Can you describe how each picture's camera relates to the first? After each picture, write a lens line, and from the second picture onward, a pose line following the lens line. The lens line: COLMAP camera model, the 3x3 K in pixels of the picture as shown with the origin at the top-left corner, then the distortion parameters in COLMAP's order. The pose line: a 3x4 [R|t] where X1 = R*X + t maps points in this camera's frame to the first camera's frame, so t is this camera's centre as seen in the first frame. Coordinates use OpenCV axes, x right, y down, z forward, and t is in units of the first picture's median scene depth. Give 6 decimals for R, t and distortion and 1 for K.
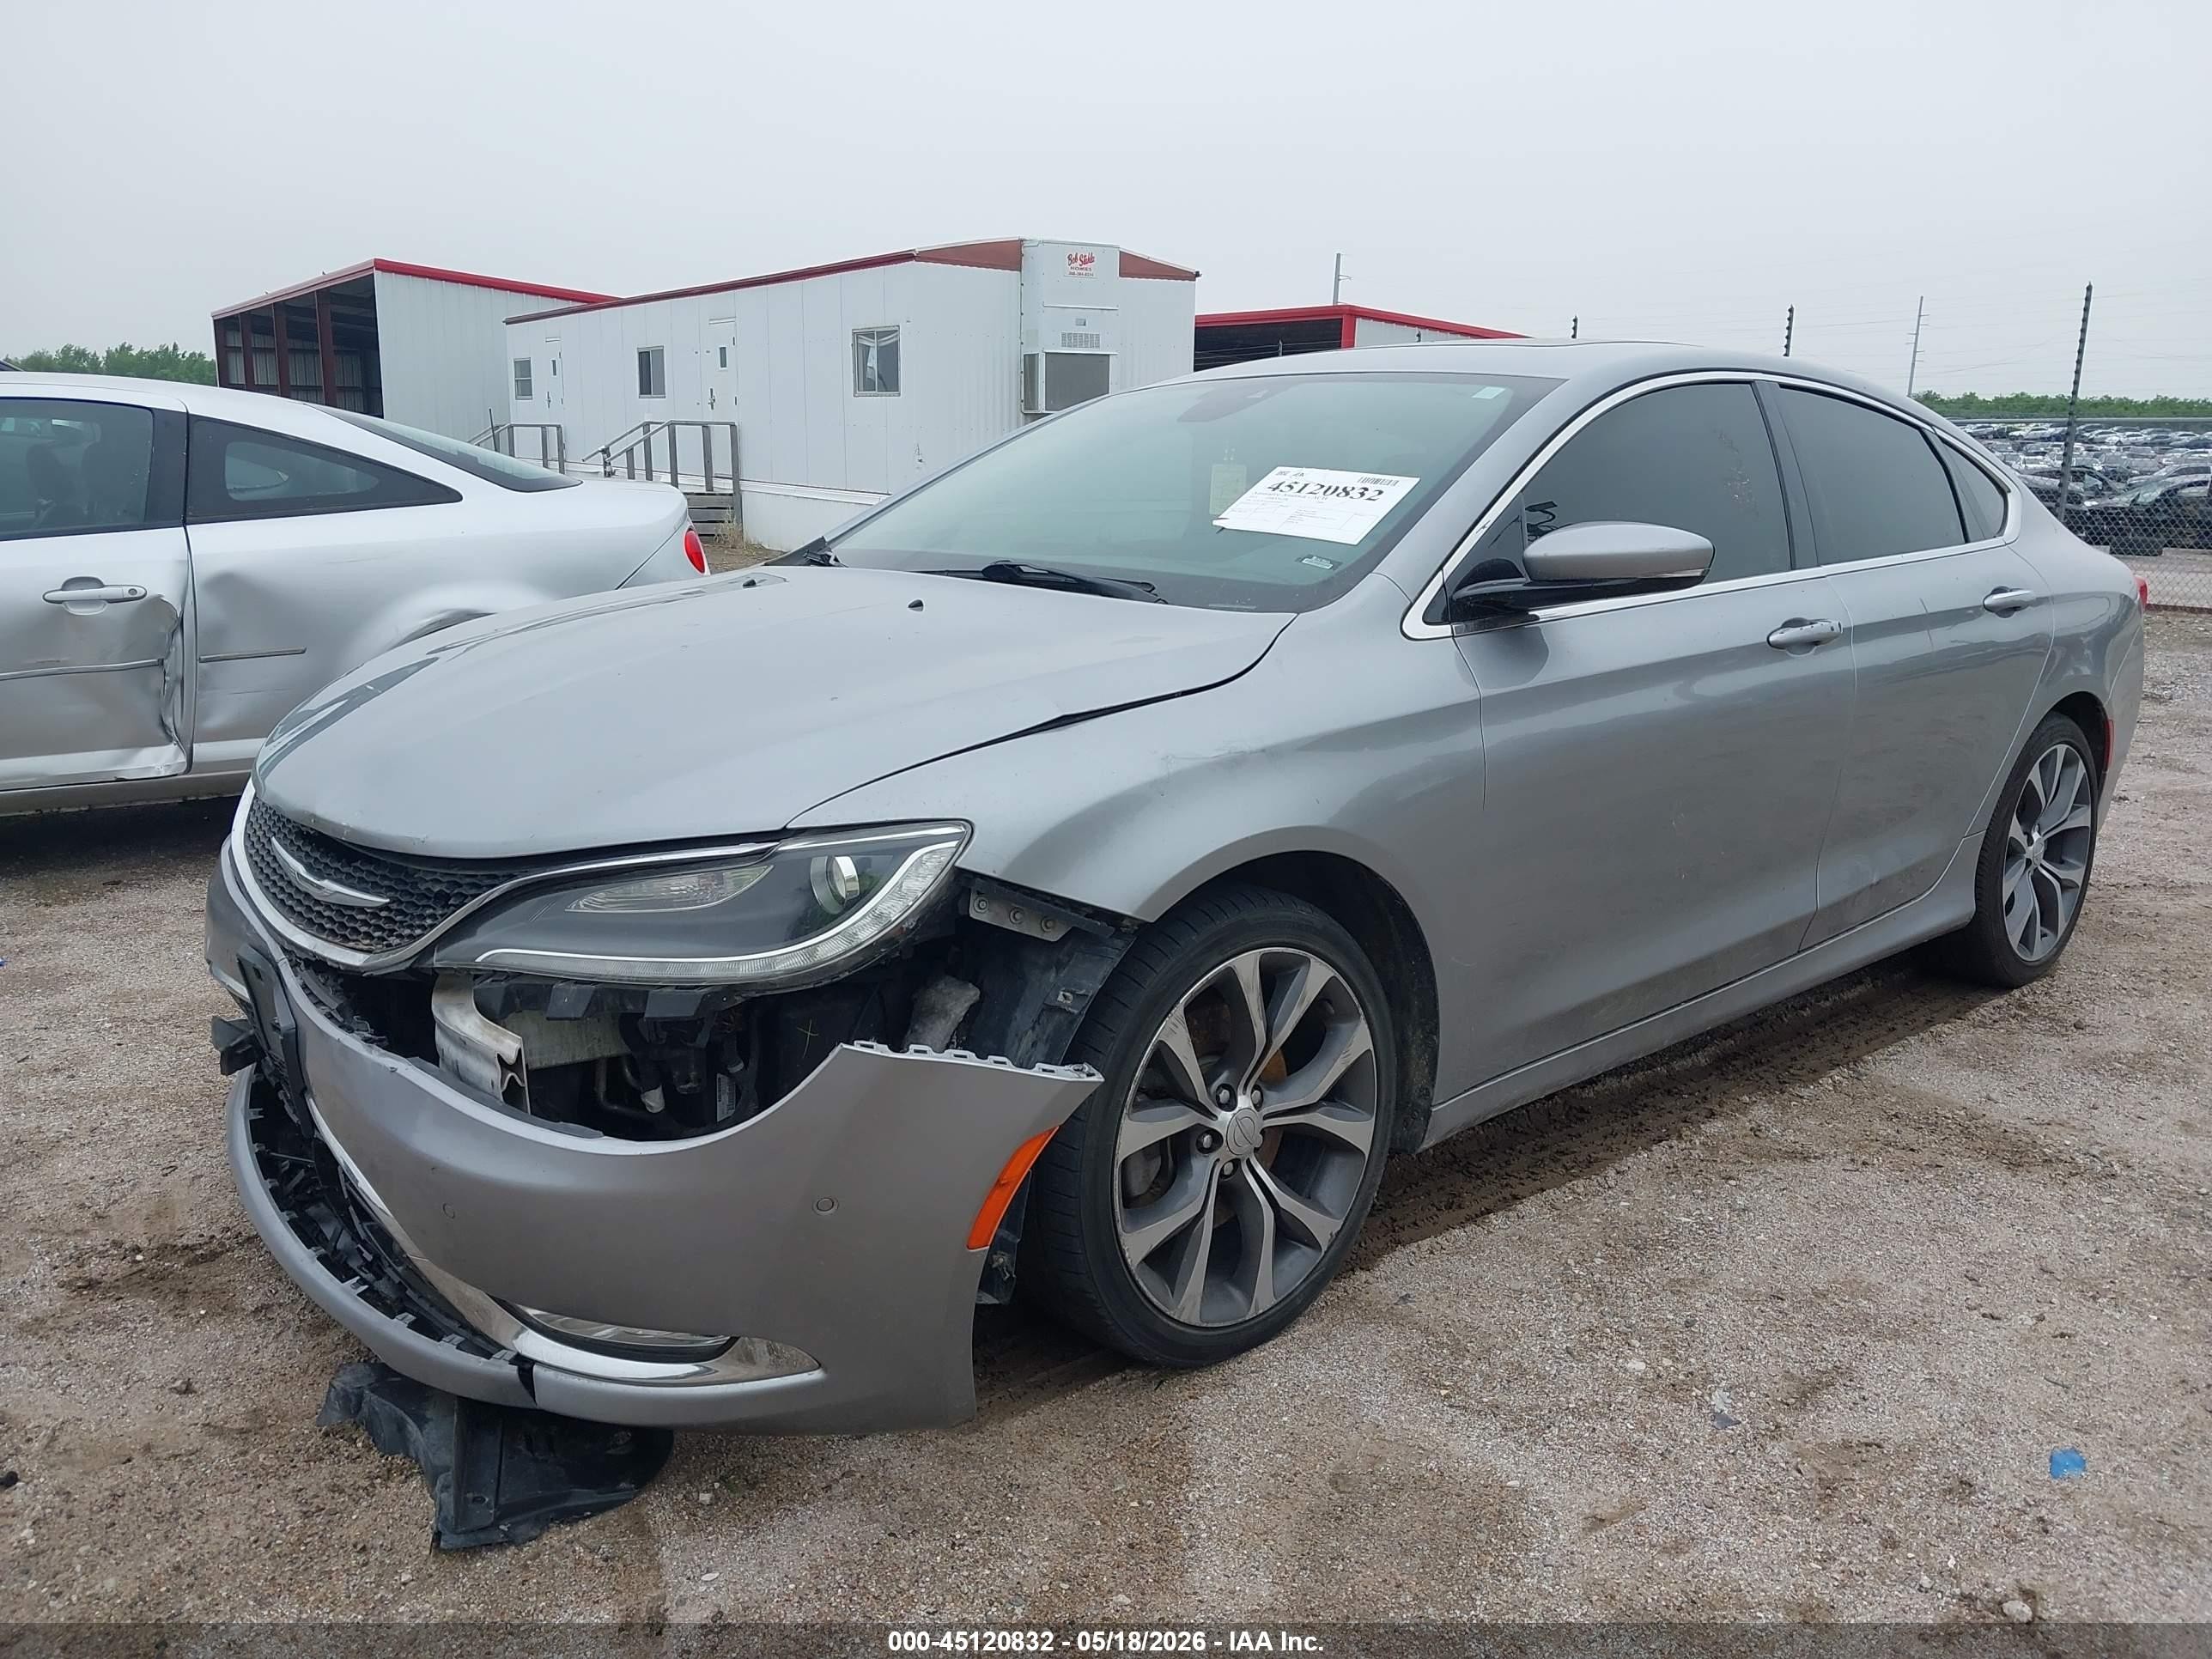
lens RADIAL K [[1680.8, 0, 1103.3], [0, 1680.8, 860.0], [0, 0, 1]] dist [0.010895, -0.002152]
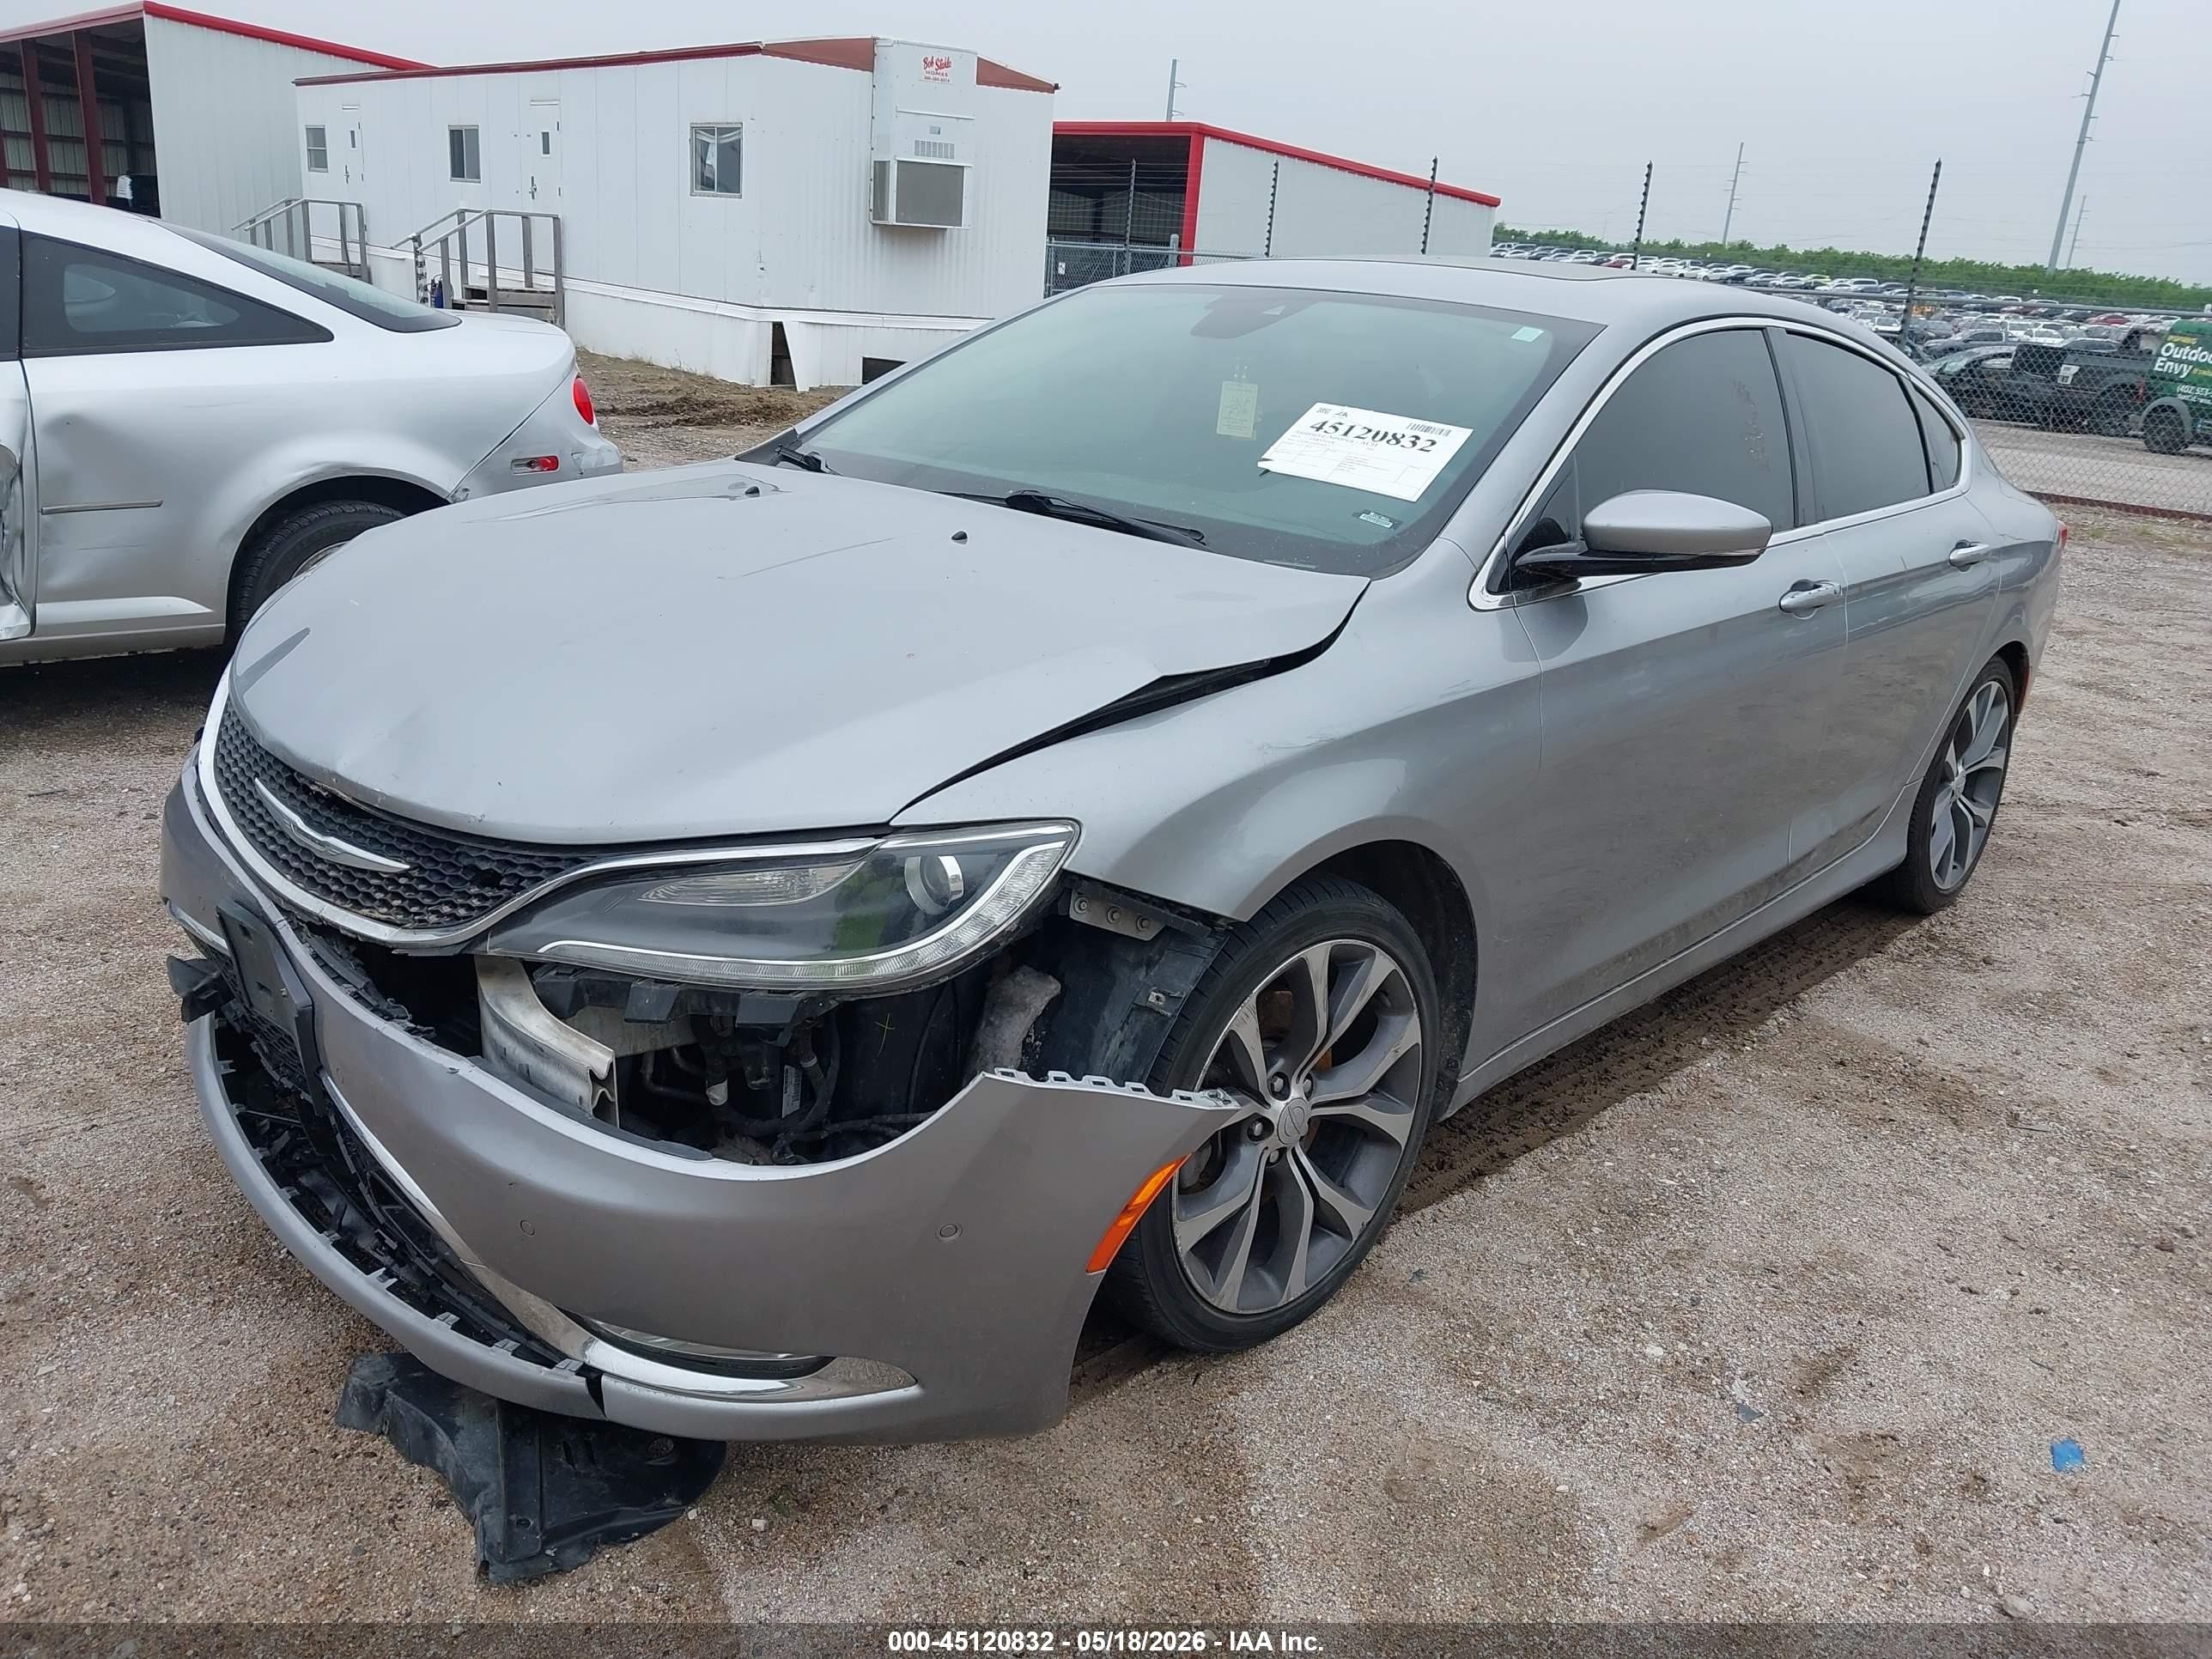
lens RADIAL K [[1703.1, 0, 1070.3], [0, 1703.1, 830.6], [0, 0, 1]] dist [-0.004987, 0.005078]
pose [[0.995121, 0.026889, 0.094922, -0.149699], [-0.034991, 0.995788, 0.084745, -0.085164], [-0.092244, -0.087652, 0.991871, 0.039846]]
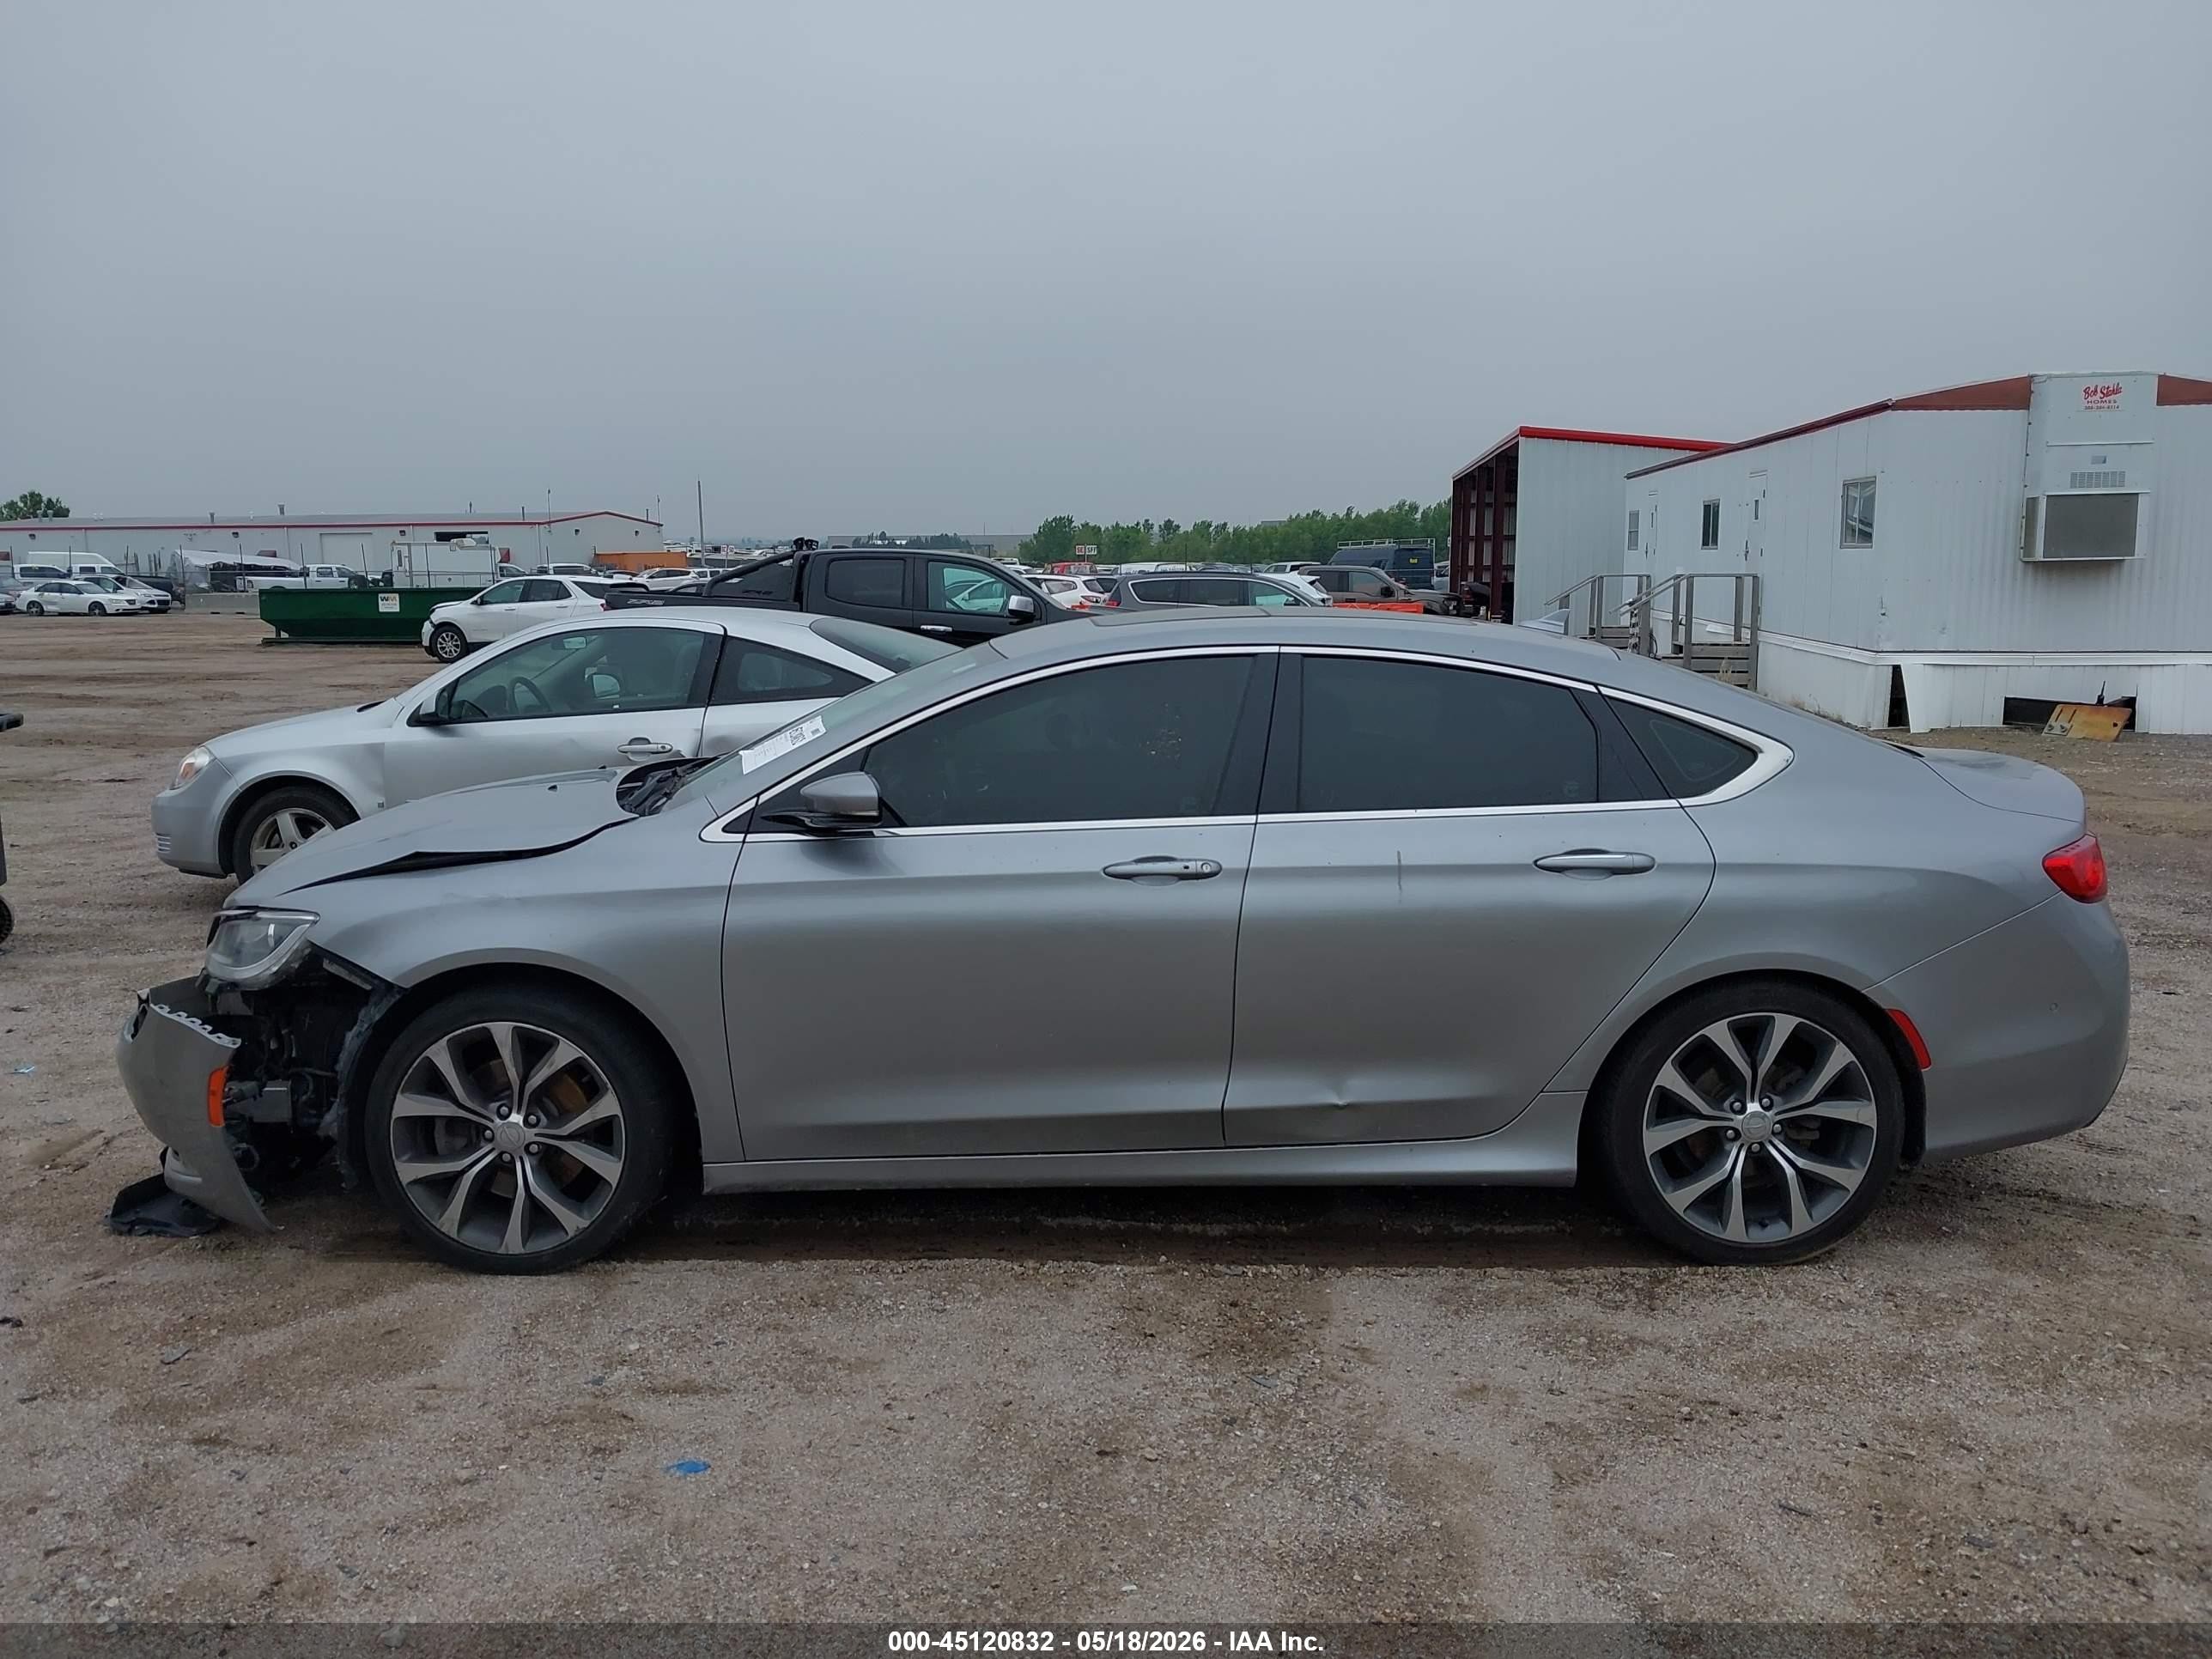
lens RADIAL K [[1723.3, 0, 1107.0], [0, 1723.3, 788.6], [0, 0, 1]] dist [0.012033, 0.002027]
pose [[0.757156, 0.064028, -0.650089, 1.614309], [-0.140542, 0.987846, -0.066395, -0.139360], [0.637937, 0.141636, 0.756952, 0.059810]]
